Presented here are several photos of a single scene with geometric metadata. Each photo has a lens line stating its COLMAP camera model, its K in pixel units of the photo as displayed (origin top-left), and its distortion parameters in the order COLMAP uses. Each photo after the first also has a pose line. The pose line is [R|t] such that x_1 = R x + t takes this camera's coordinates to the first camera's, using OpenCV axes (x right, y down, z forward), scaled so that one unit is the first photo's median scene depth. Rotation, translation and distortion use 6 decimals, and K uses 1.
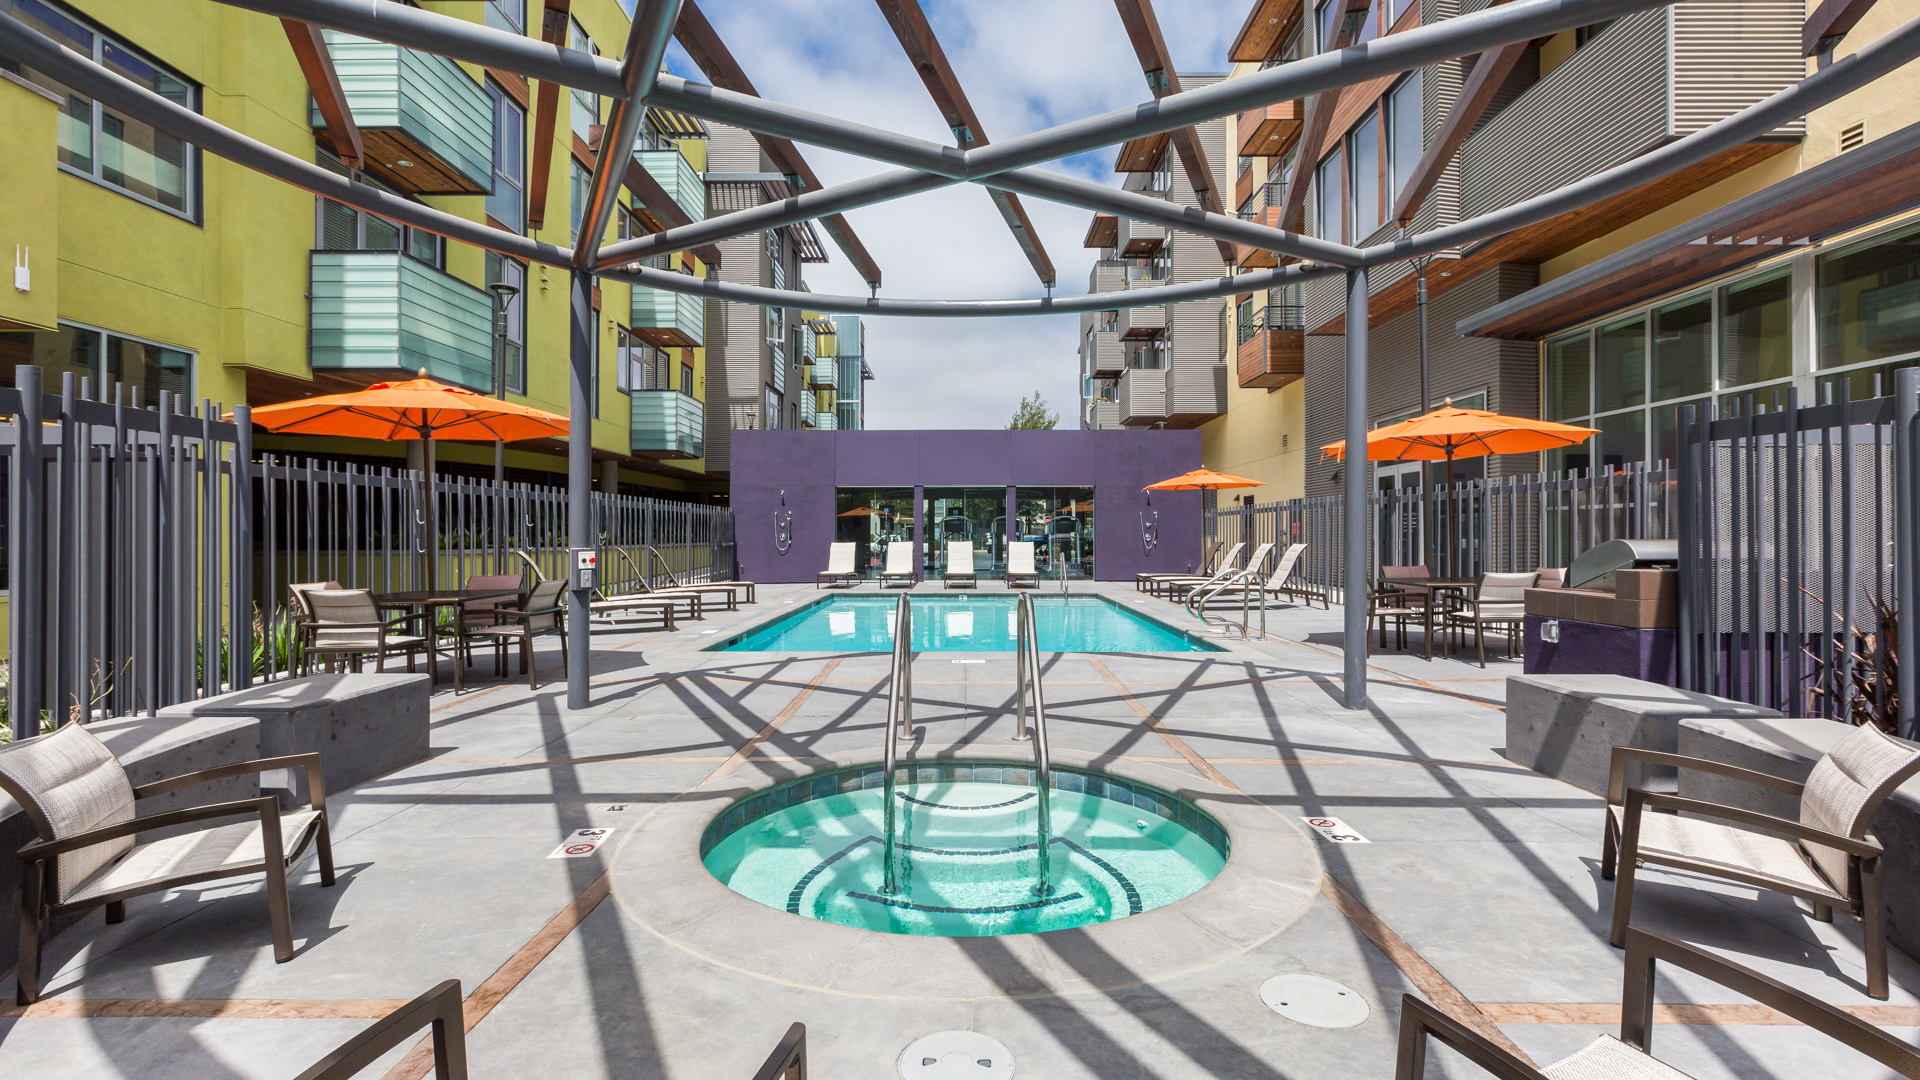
lens RADIAL K [[867.1, 0, 960.0], [0, 867.1, 540.0], [0, 0, 1]] dist [0.000333, -0.000090]
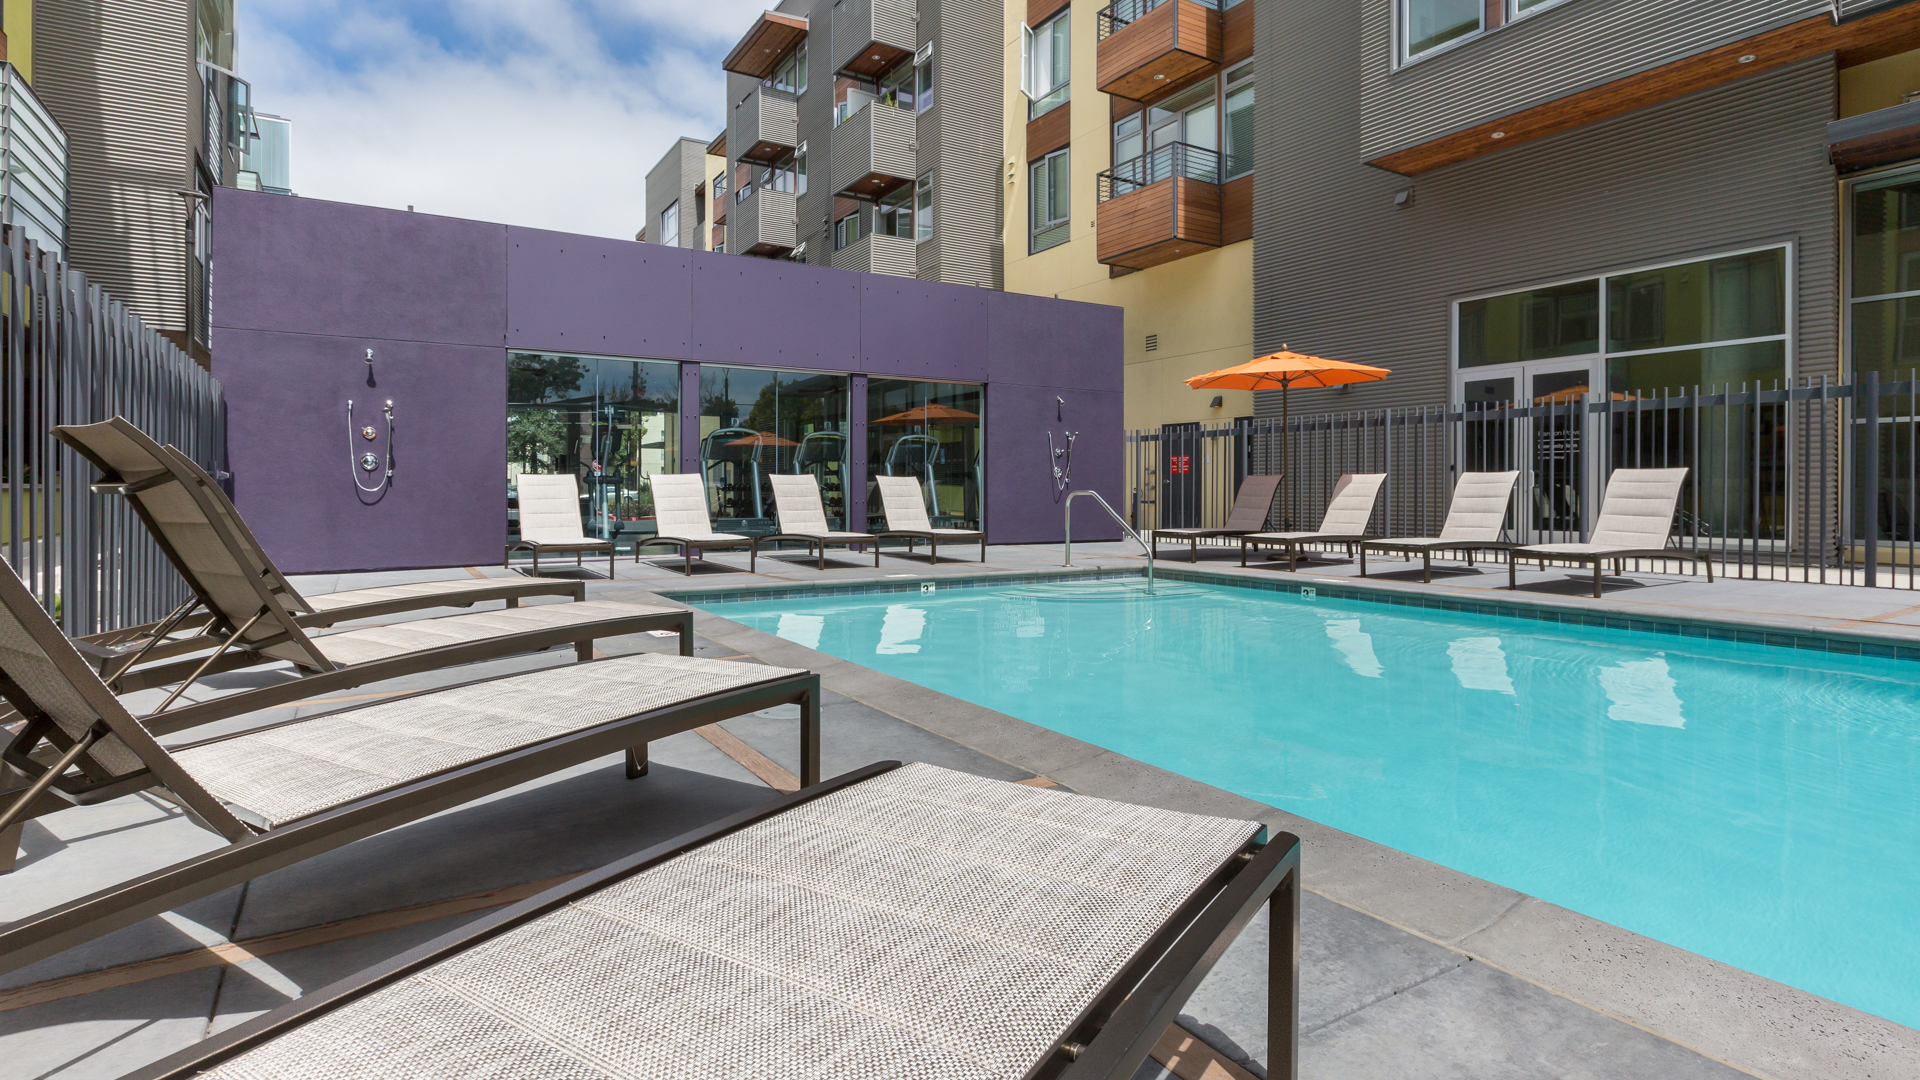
lens RADIAL K [[959.5, 0, 961.4], [0, 959.5, 512.8], [0, 0, 1]] dist [-0.028129, 0.000028]
pose [[0.835756, -0.010191, 0.549007, -0.223614], [0.002617, 0.999890, 0.014577, 0.016117], [-0.549095, -0.010746, 0.835691, 0.473031]]
